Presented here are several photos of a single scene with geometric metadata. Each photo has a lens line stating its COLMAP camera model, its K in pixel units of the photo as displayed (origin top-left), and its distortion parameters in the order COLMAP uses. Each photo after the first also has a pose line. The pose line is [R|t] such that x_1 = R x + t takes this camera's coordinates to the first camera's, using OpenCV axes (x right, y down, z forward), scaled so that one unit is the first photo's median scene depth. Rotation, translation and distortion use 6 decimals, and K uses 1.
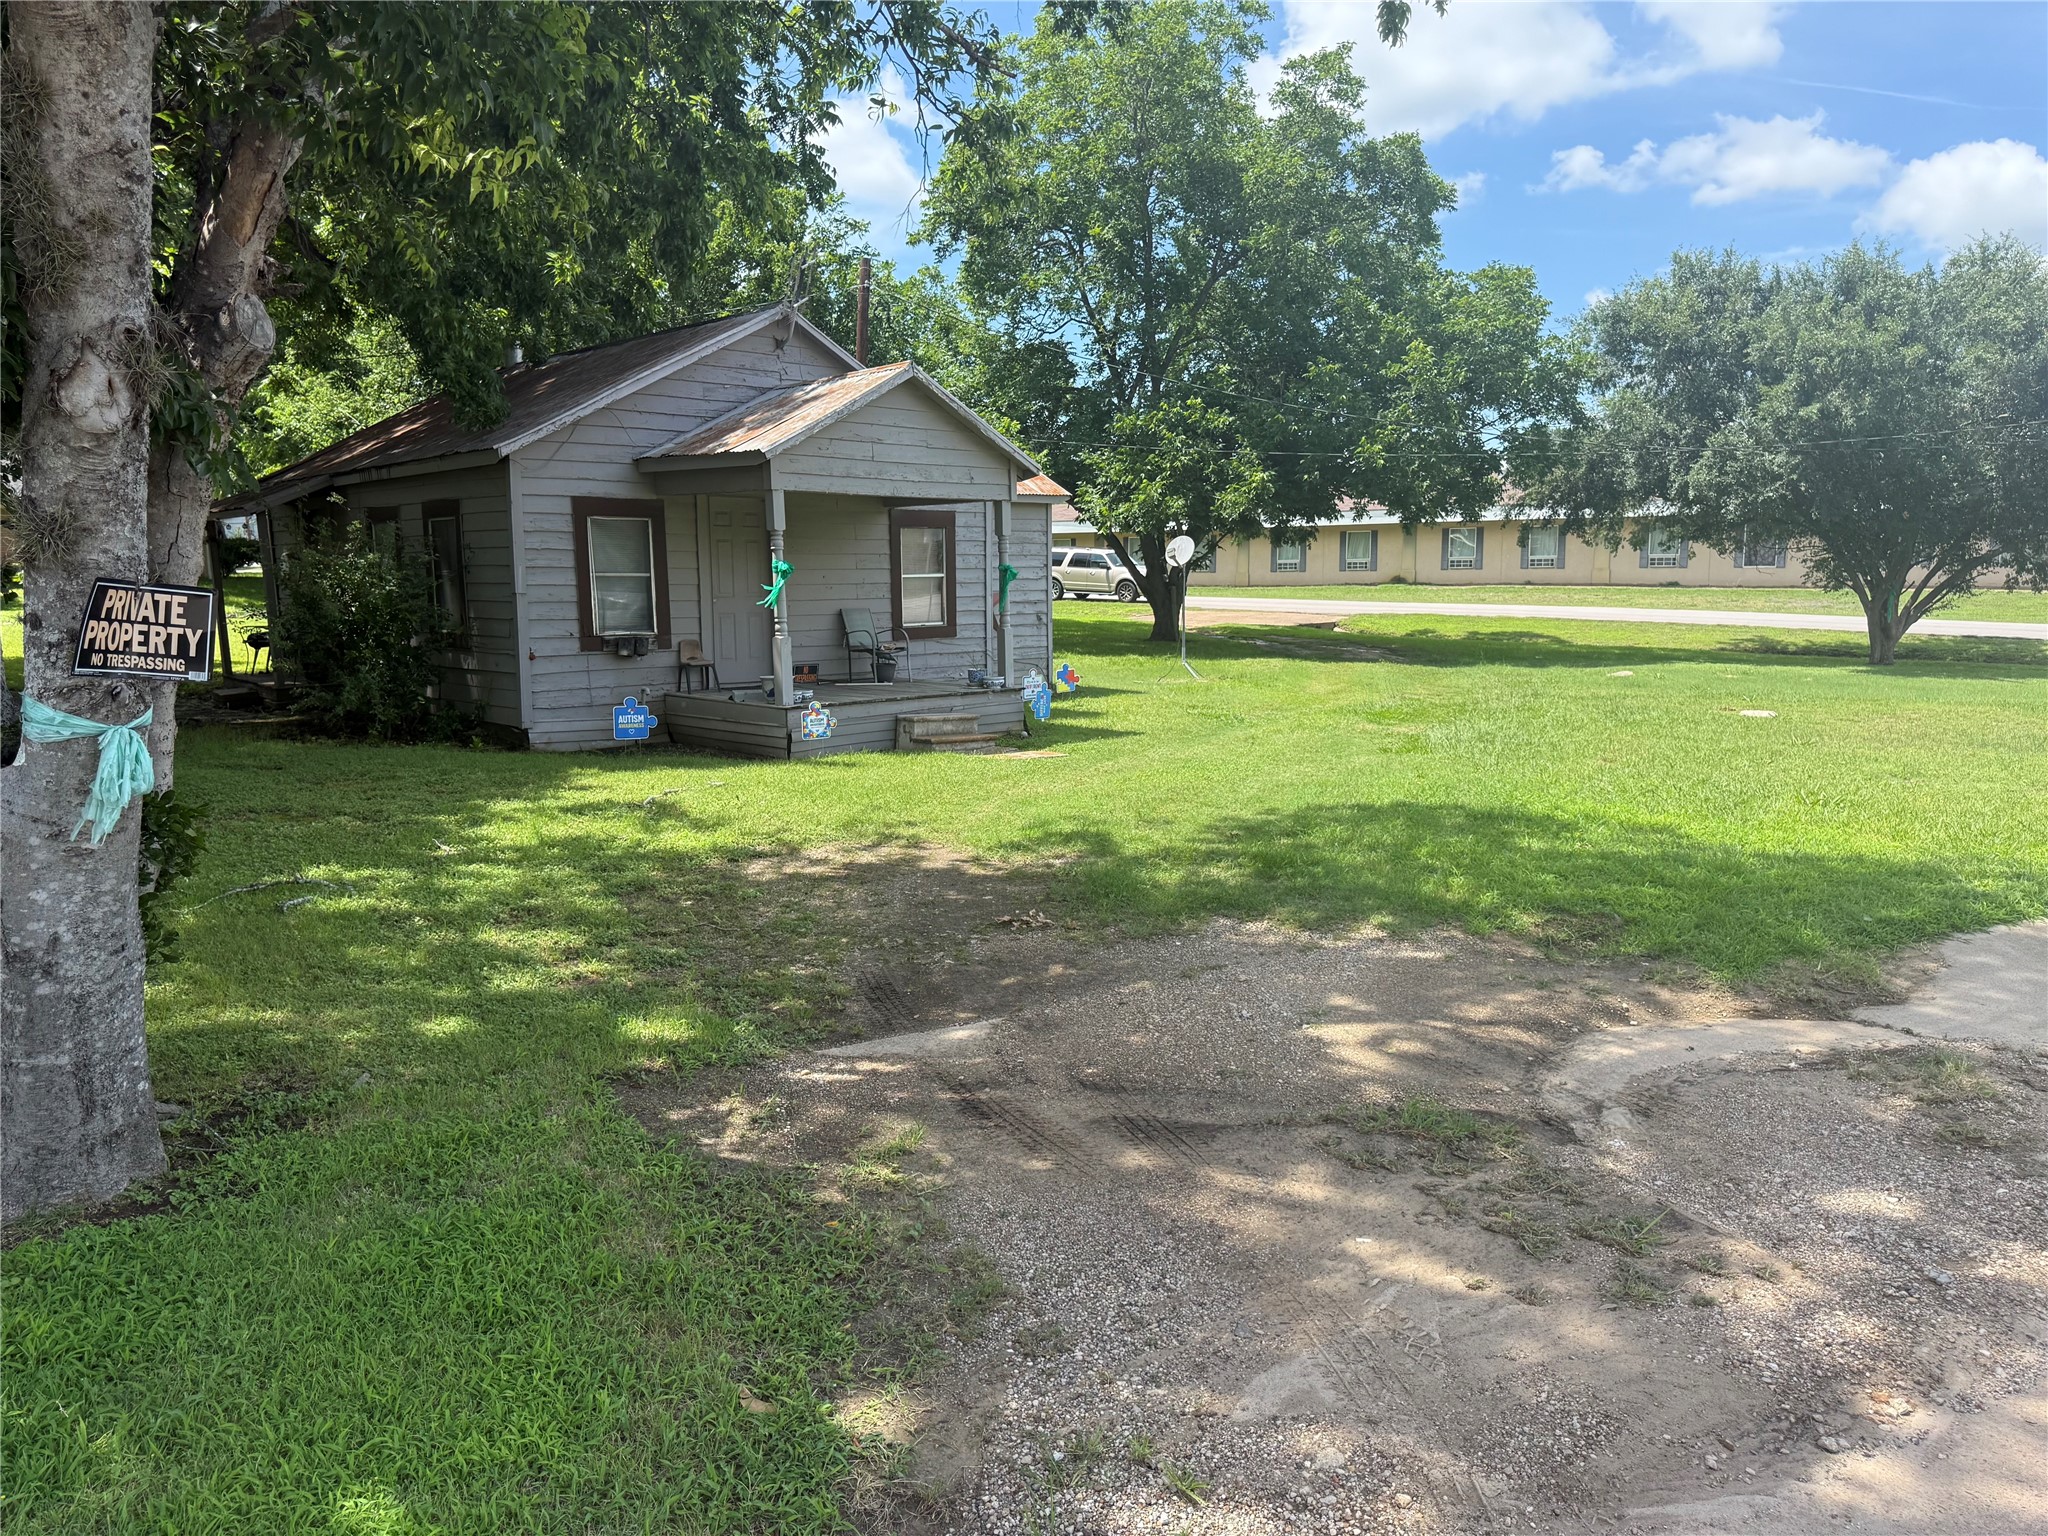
lens RADIAL K [[1401.6, 0, 1024.0], [0, 1401.6, 768.0], [0, 0, 1]] dist [0.141587, -0.187398]
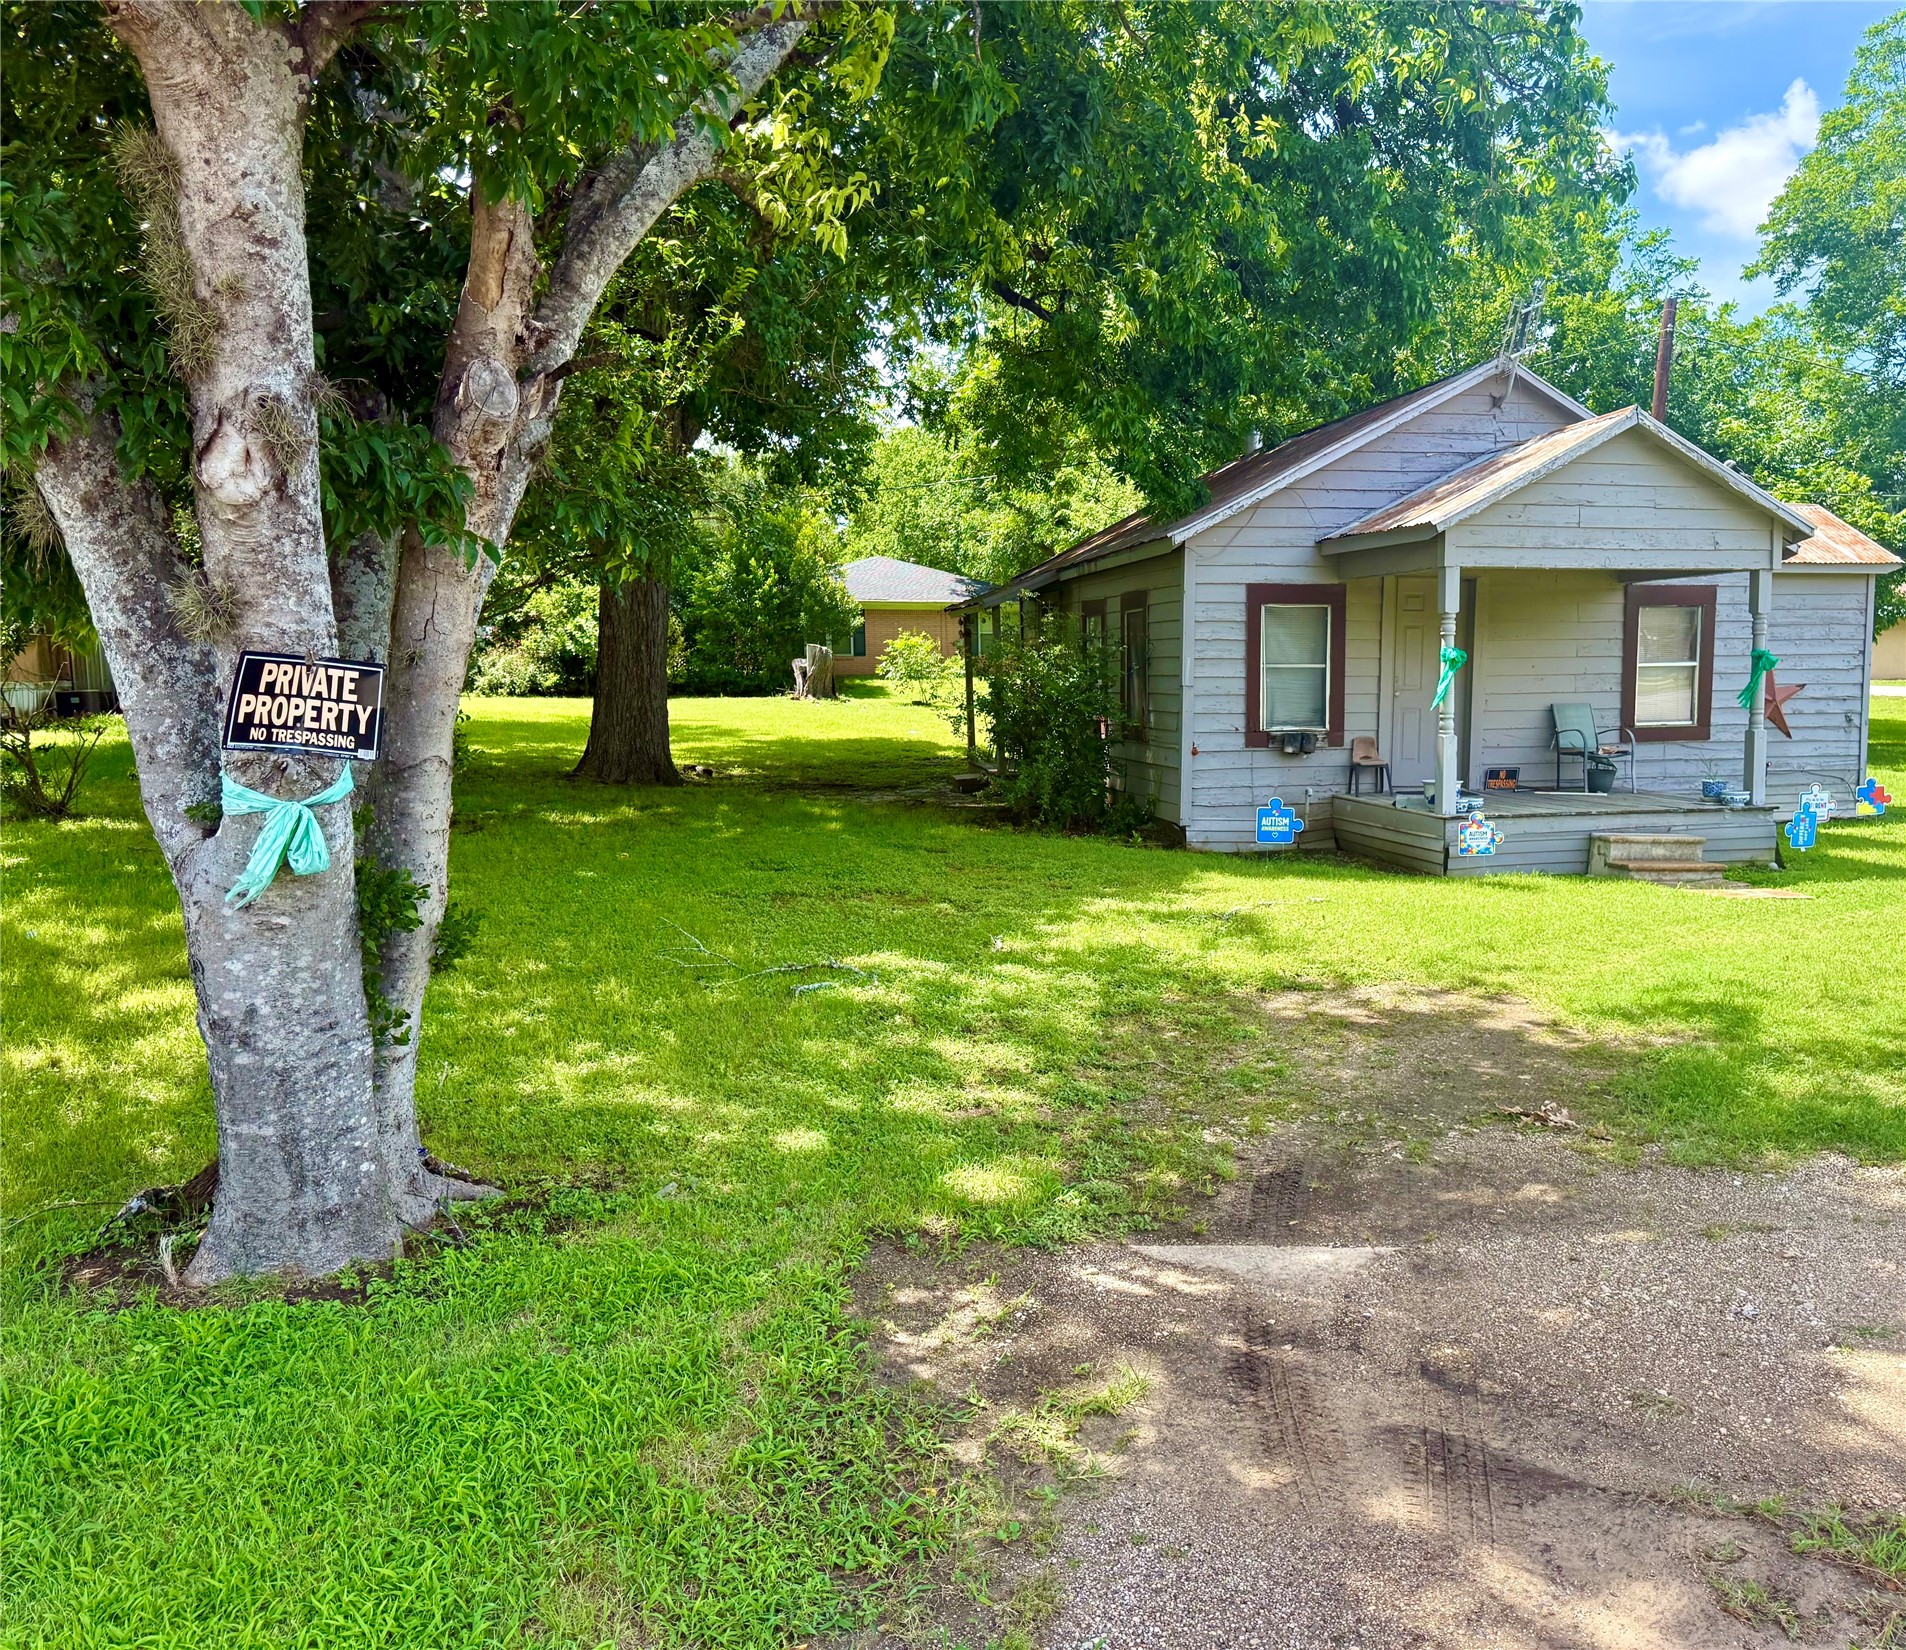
lens RADIAL K [[1512.7, 0, 1069.7], [0, 1512.7, 825.8], [0, 0, 1]] dist [0.142457, -0.250457]
pose [[0.877058, 0.052862, -0.477468, 0.130136], [-0.068652, 0.997518, -0.015669, -0.012470], [0.475454, 0.046521, 0.878510, 0.122908]]
